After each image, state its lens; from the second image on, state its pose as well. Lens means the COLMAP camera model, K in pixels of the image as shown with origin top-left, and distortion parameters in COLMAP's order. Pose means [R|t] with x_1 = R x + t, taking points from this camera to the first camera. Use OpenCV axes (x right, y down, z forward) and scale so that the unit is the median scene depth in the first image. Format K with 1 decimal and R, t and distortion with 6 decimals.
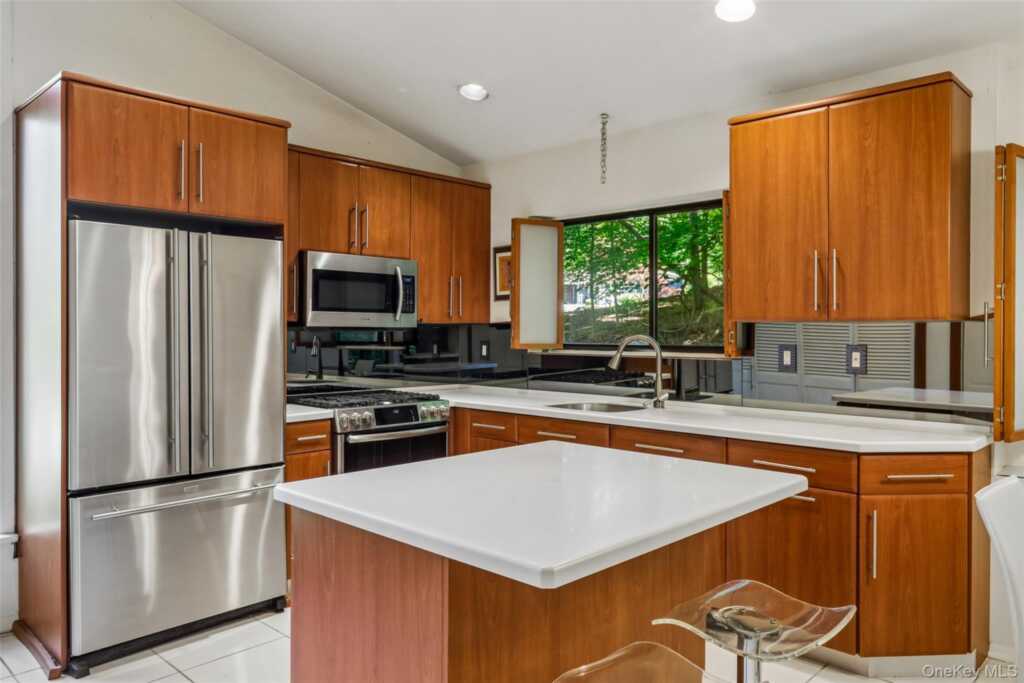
lens RADIAL K [[727.9, 0, 514.2], [0, 727.9, 334.8], [0, 0, 1]] dist [0.001575, 0.003169]
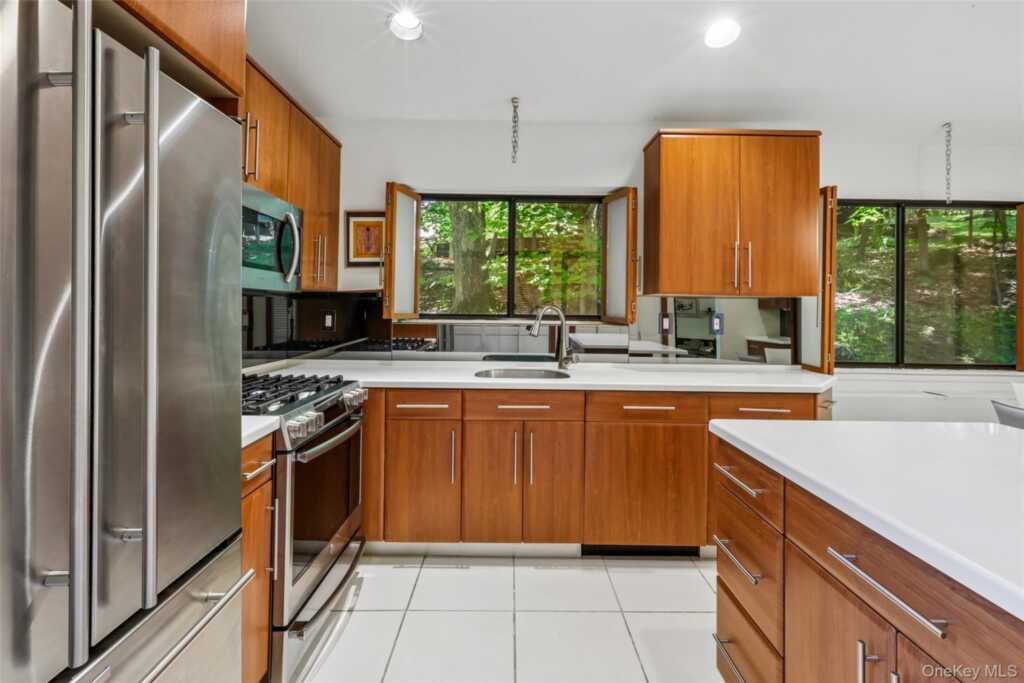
lens RADIAL K [[469.4, 0, 510.5], [0, 469.4, 301.8], [0, 0, 1]] dist [-0.000240, 0.000198]
pose [[0.722048, 0.014749, 0.691686, -0.395796], [-0.006135, 0.999870, -0.014916, 0.006529], [-0.691816, 0.006527, 0.722044, 0.568720]]
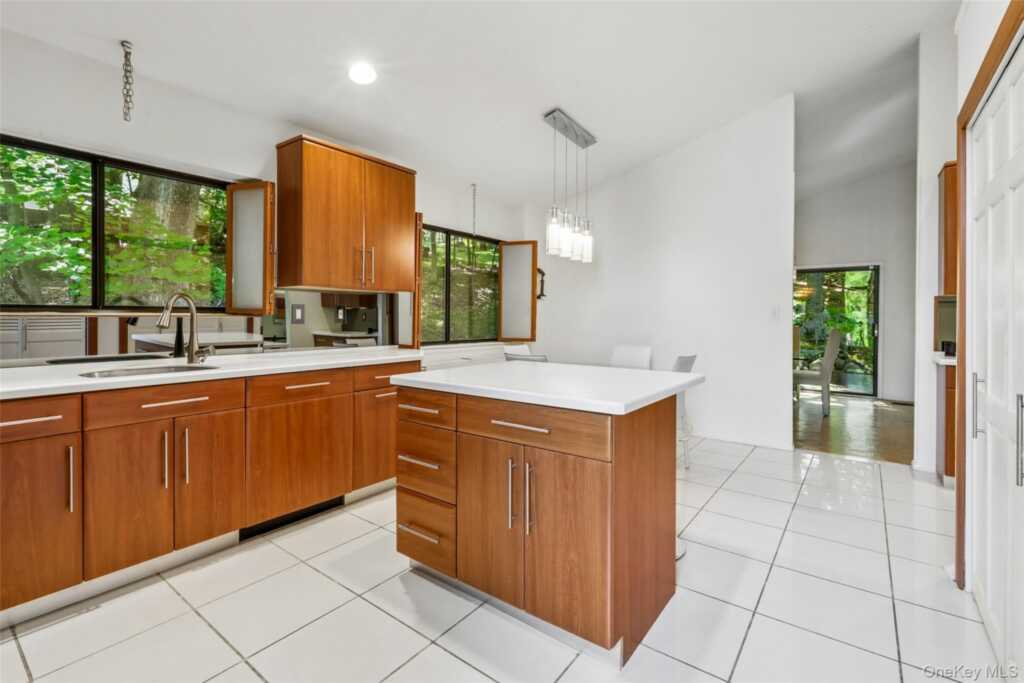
lens RADIAL K [[465.4, 0, 515.4], [0, 465.4, 317.8], [0, 0, 1]] dist [0.001834, 0.000519]
pose [[-0.116512, -0.009242, 0.993146, -0.557380], [-0.000975, 0.999957, 0.009191, 0.029279], [-0.993189, 0.000103, -0.116516, 0.666421]]
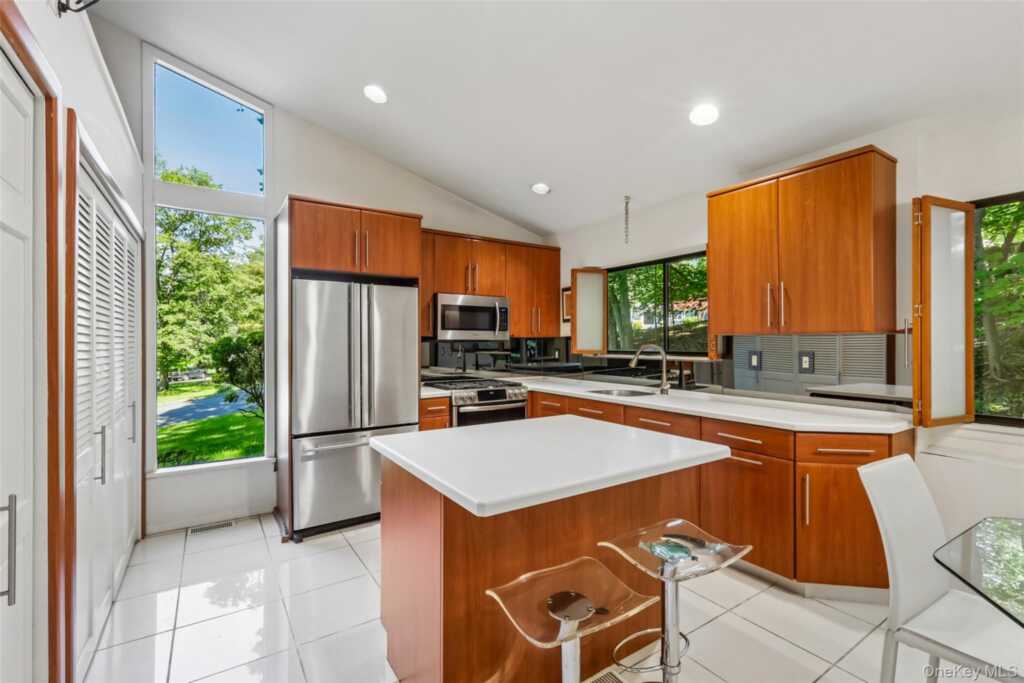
lens RADIAL K [[456.3, 0, 511.7], [0, 456.3, 342.3], [0, 0, 1]] dist [0.002872, 0.000937]
pose [[0.975792, -0.002940, -0.218683, 0.108146], [0.001833, 0.999984, -0.005263, 0.000142], [0.218695, 0.004735, 0.975782, 0.038715]]
